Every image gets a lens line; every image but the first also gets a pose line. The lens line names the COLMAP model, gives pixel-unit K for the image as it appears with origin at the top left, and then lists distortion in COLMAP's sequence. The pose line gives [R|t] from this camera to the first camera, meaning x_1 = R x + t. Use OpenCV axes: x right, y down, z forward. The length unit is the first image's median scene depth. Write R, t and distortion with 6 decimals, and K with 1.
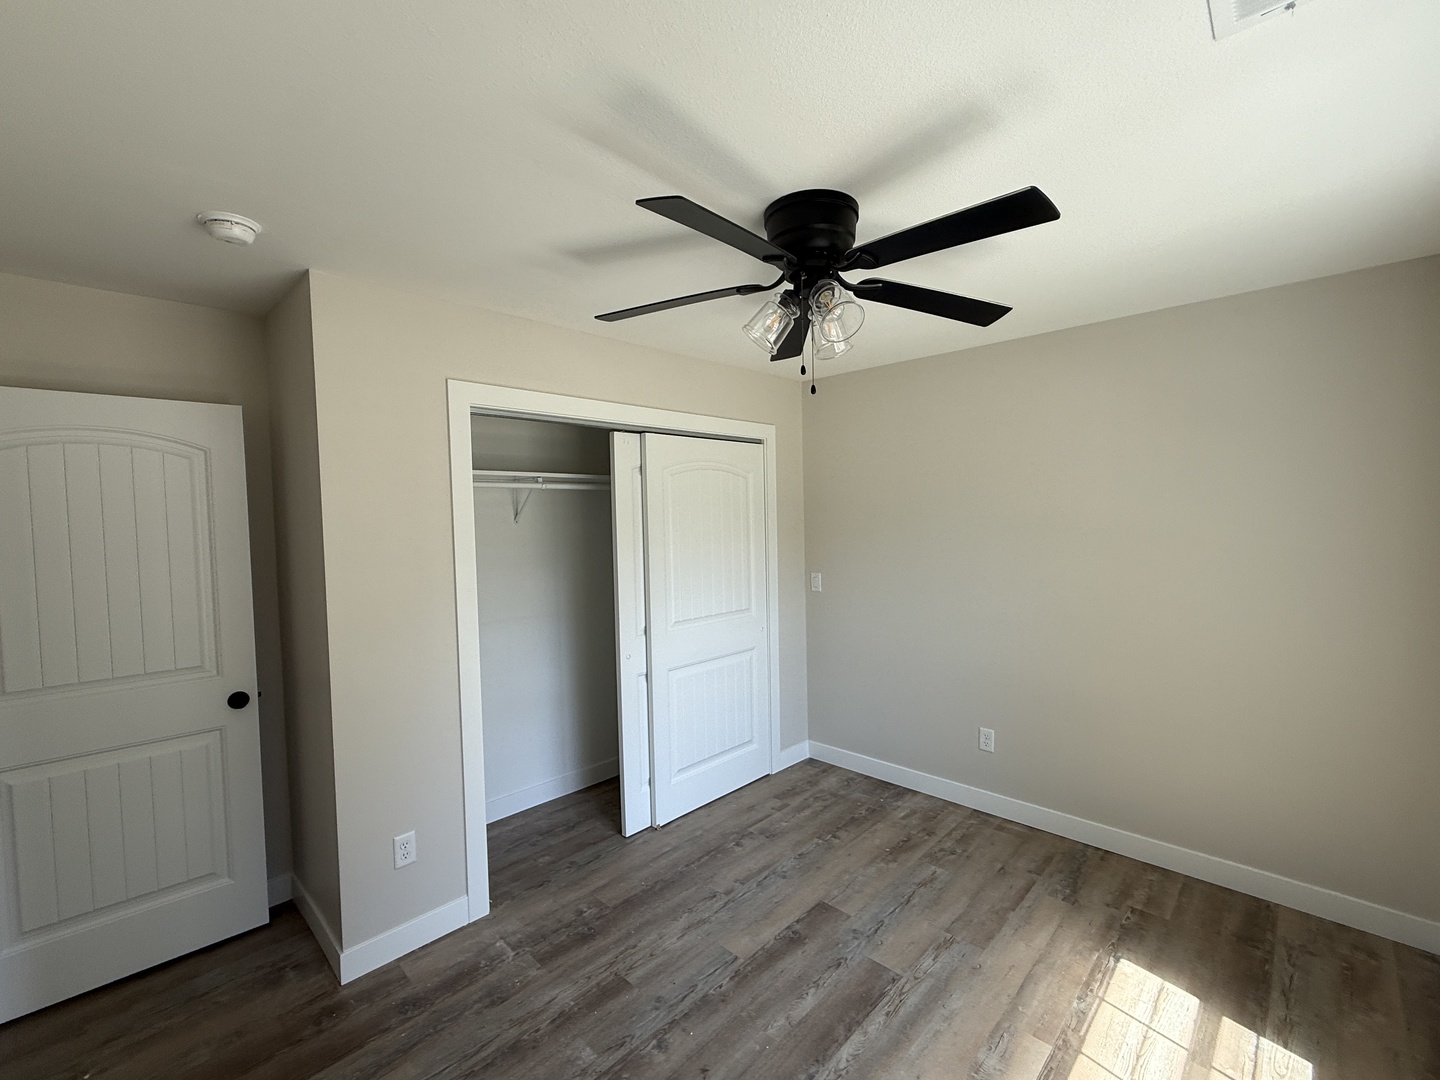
lens RADIAL K [[605.5, 0, 722.8], [0, 605.5, 536.4], [0, 0, 1]] dist [0.000809, 0.000146]
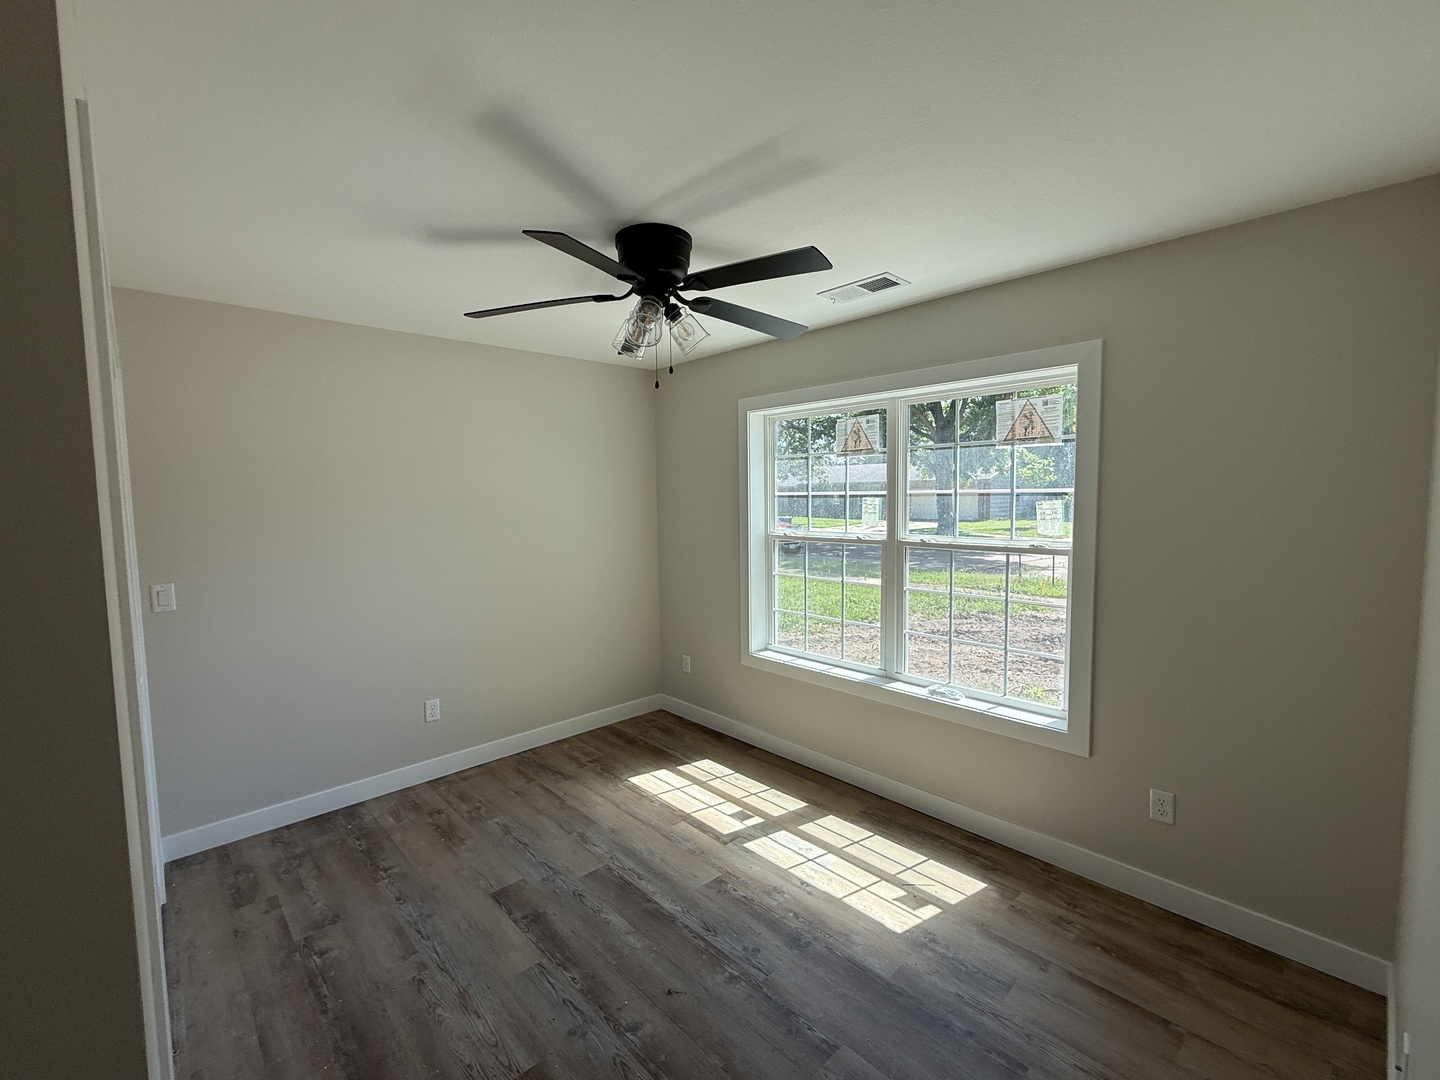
lens RADIAL K [[627.7, 0, 718.9], [0, 627.7, 545.7], [0, 0, 1]] dist [-0.000973, 0.000114]
pose [[0.054317, -0.063421, 0.996508, -0.833126], [0.048765, 0.996959, 0.060792, 0.025868], [-0.997332, 0.045292, 0.057245, 0.629021]]
